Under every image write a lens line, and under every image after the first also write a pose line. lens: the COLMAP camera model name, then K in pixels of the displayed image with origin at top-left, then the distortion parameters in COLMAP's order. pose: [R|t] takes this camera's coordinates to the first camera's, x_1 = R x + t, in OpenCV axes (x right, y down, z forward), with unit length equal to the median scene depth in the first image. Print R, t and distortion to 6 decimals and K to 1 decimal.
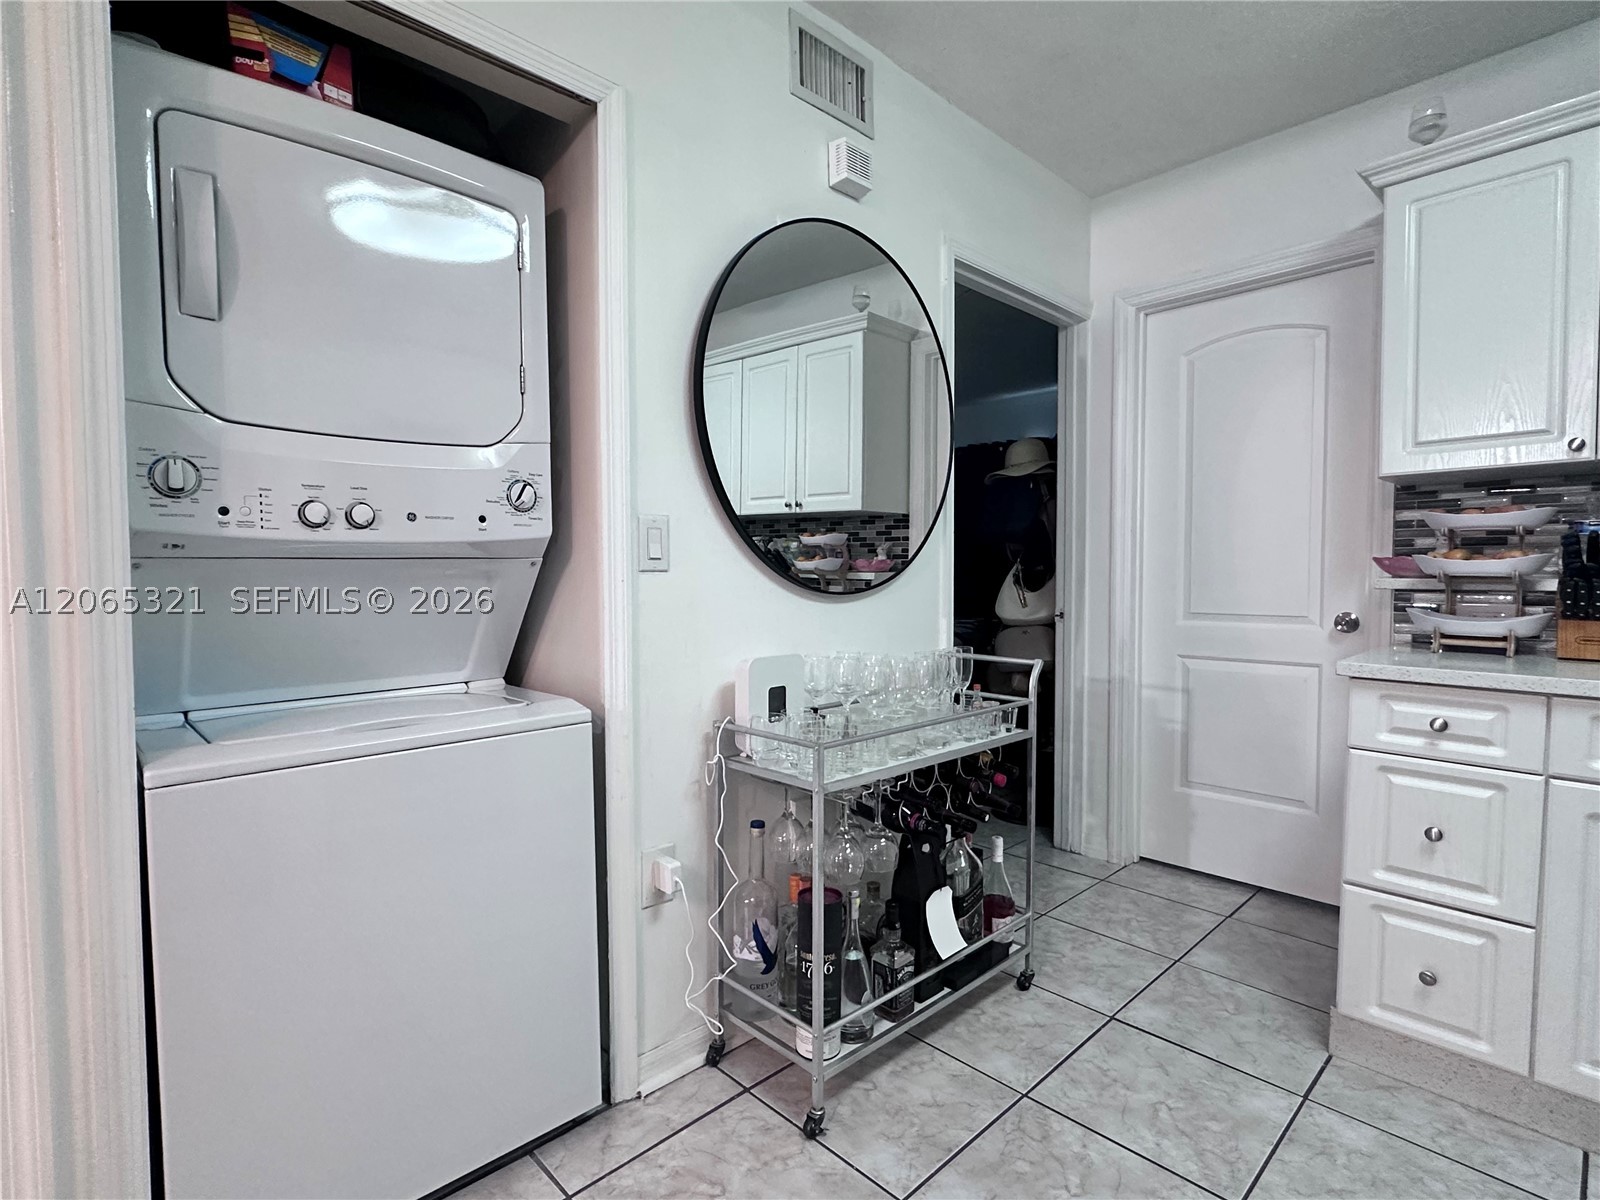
lens RADIAL K [[798.5, 0, 796.5], [0, 798.5, 604.3], [0, 0, 1]] dist [-0.003560, 0.000570]
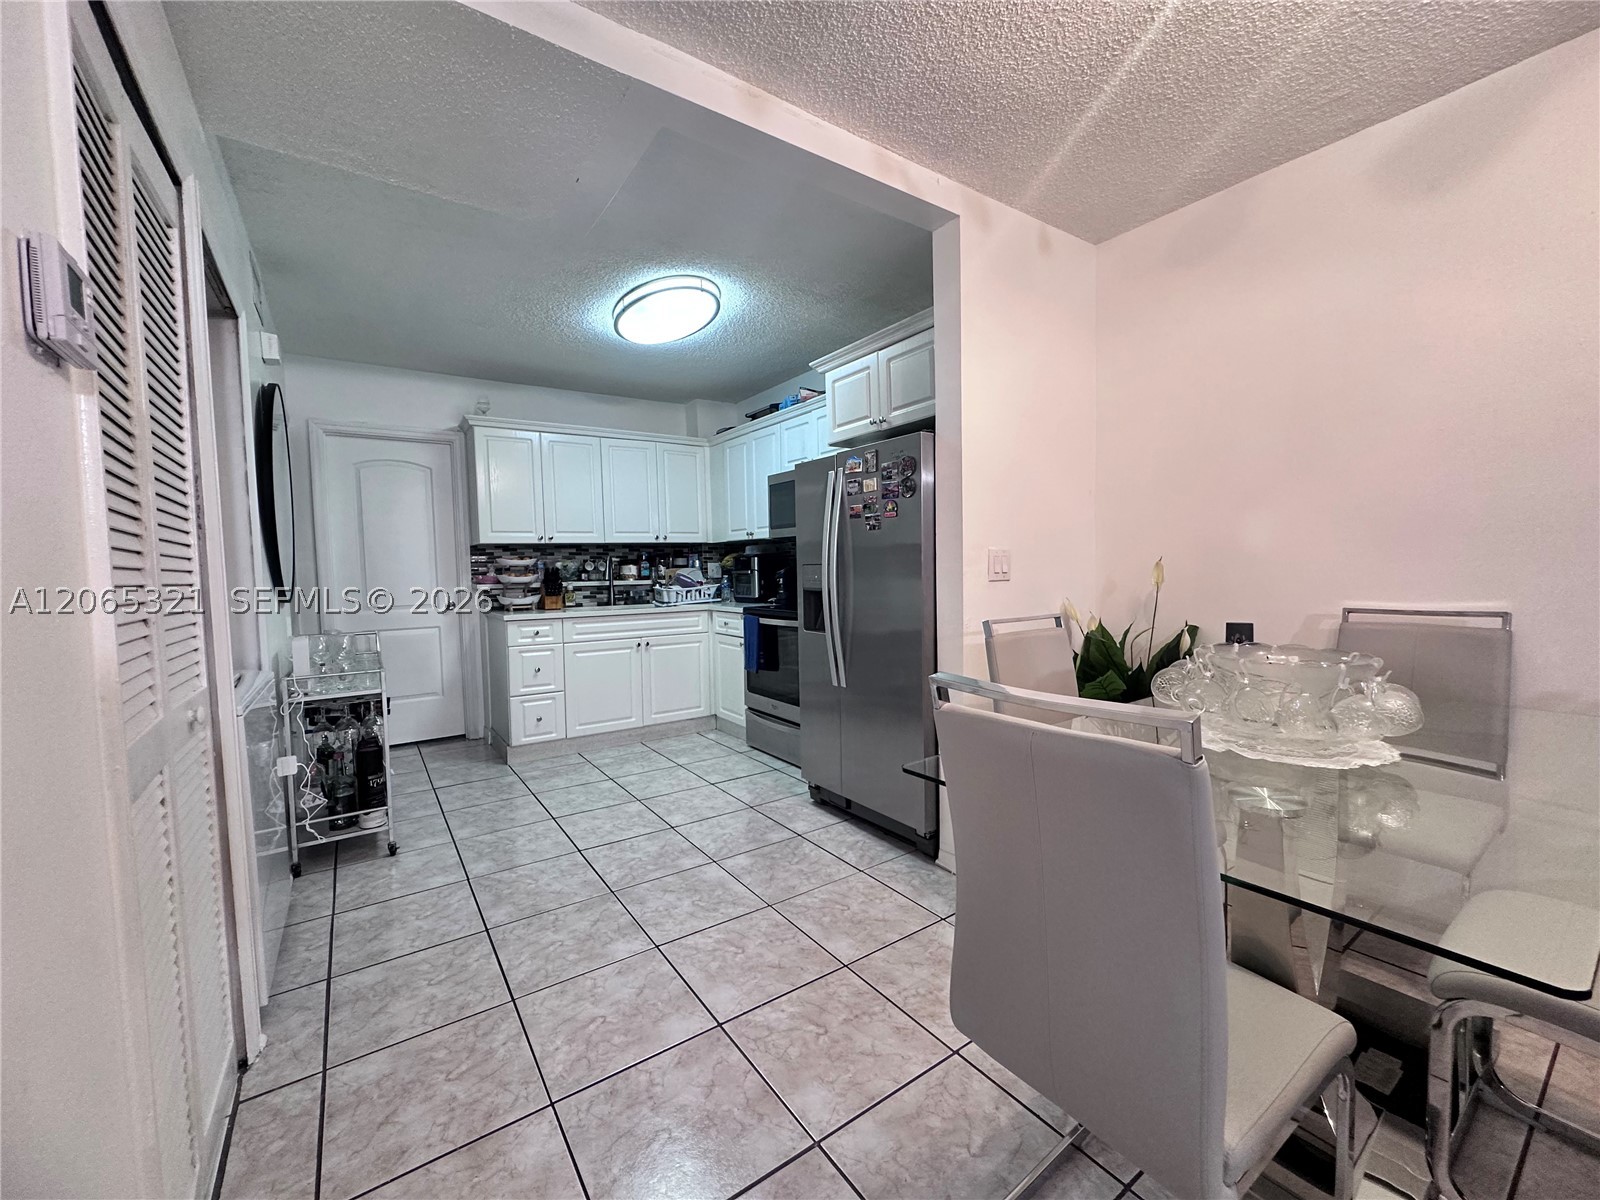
lens RADIAL K [[636.1, 0, 796.5], [0, 636.1, 600.5], [0, 0, 1]] dist [-0.003007, 0.000892]
pose [[0.157902, -0.052493, 0.986059, -1.209528], [0.061396, 0.997176, 0.043253, -0.010720], [-0.985544, 0.053710, 0.160679, -0.303925]]
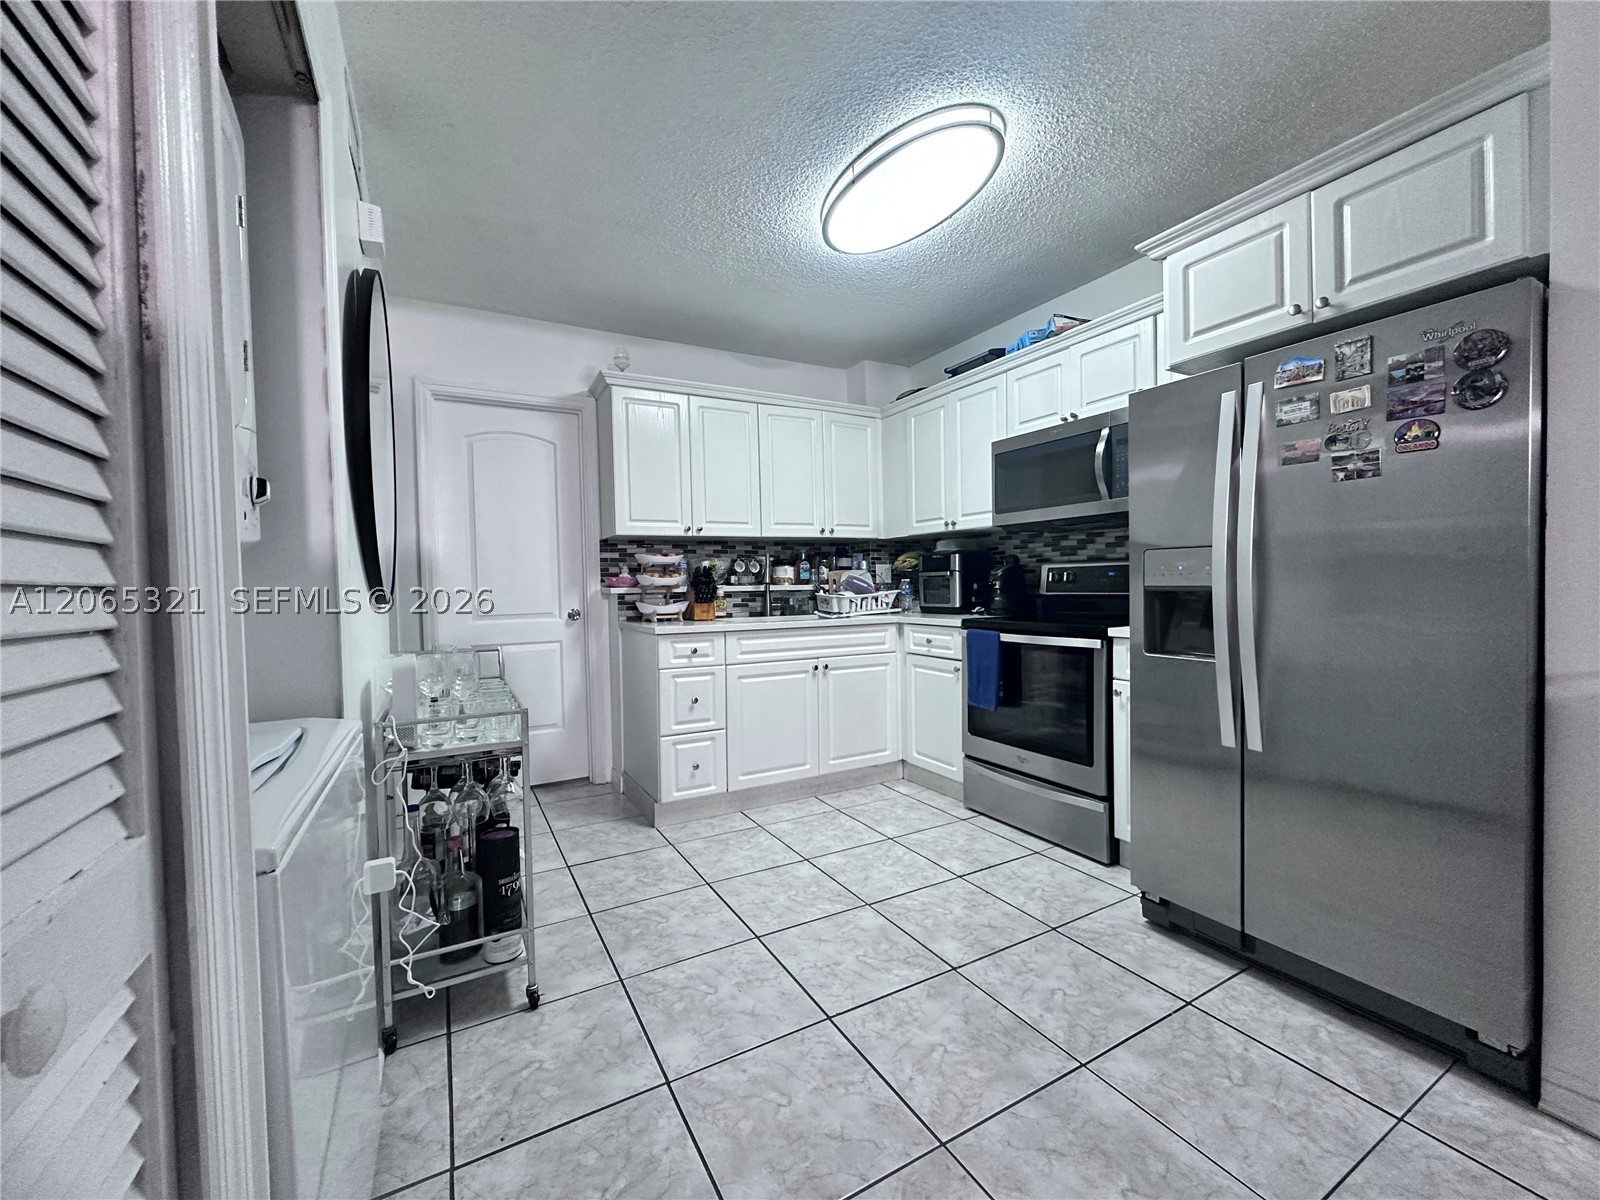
lens RADIAL K [[636.1, 0, 798.3], [0, 636.1, 599.0], [0, 0, 1]] dist [-0.003007, 0.000892]
pose [[0.252221, -0.024096, 0.967370, -0.734464], [0.059044, 0.998210, 0.009470, 0.006315], [-0.965867, 0.054729, 0.253192, 0.229427]]
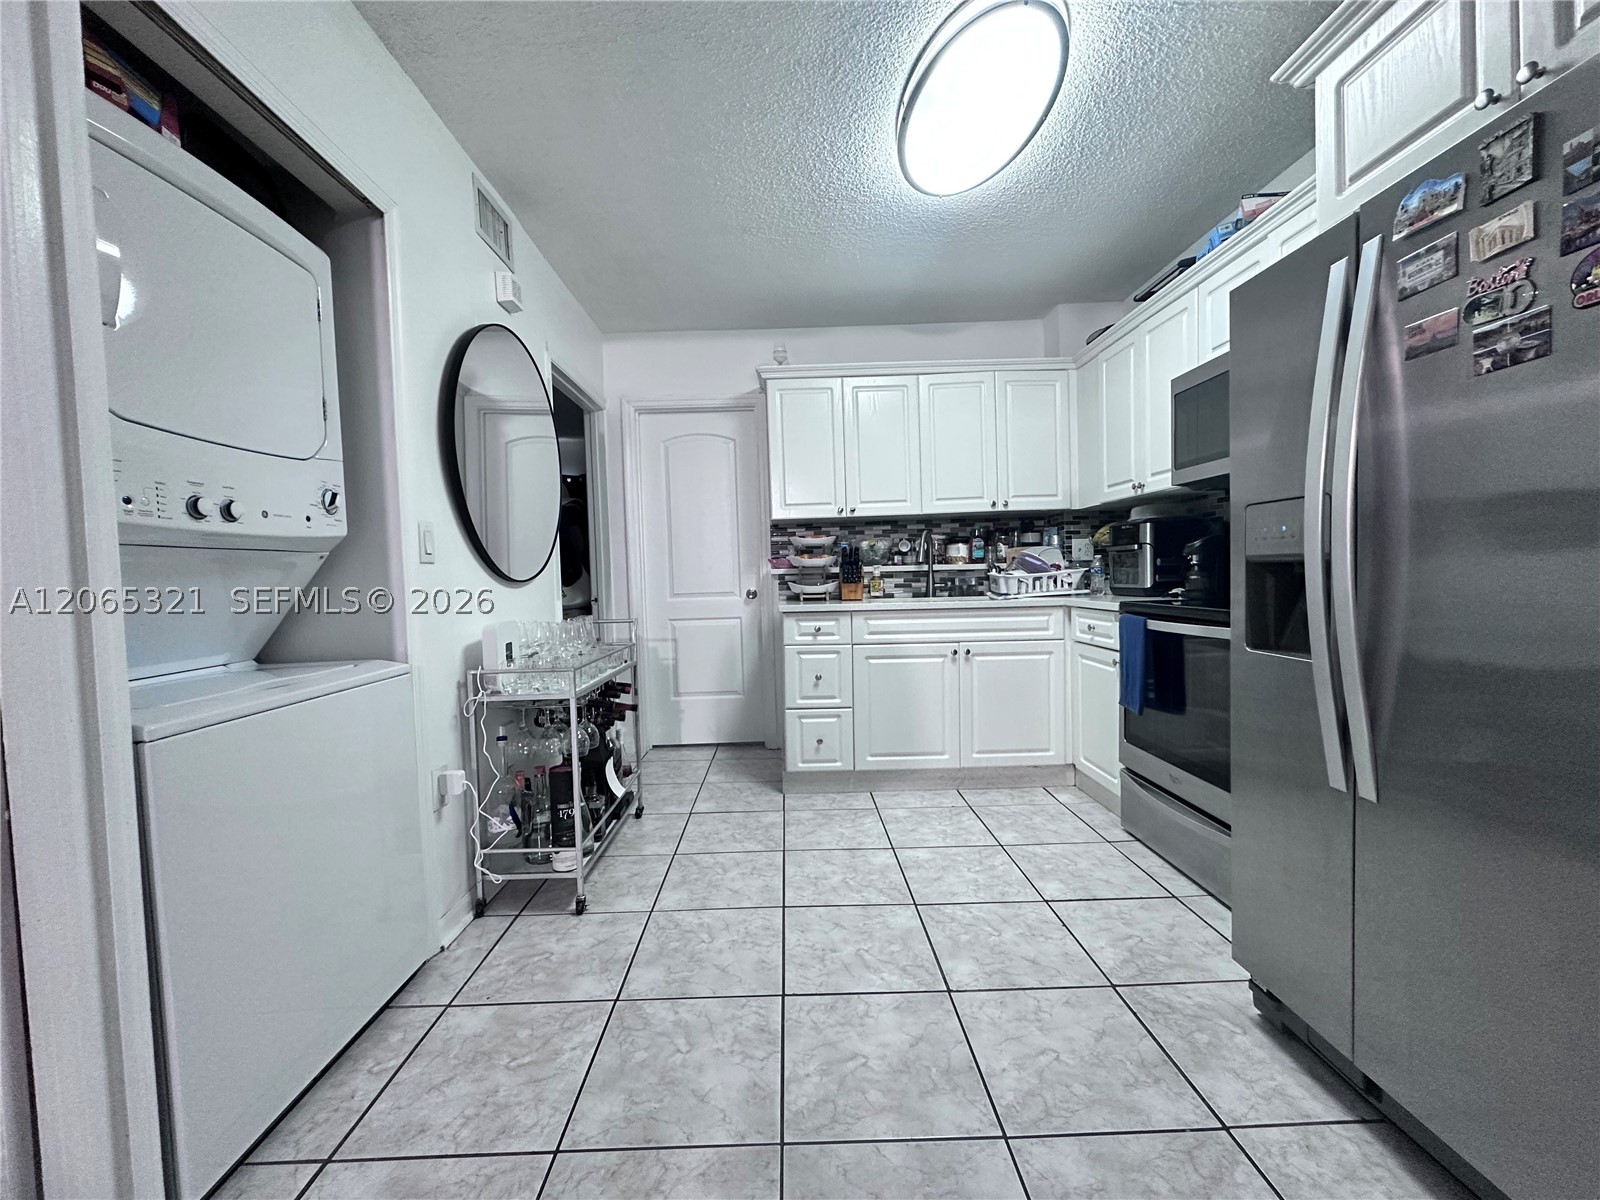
lens RADIAL K [[636.1, 0, 798.4], [0, 636.1, 599.9], [0, 0, 1]] dist [-0.003007, 0.000892]
pose [[0.678991, -0.044561, 0.732793, -0.497172], [0.057268, 0.998330, 0.007645, 0.044625], [-0.731910, 0.036775, 0.680409, -0.180658]]
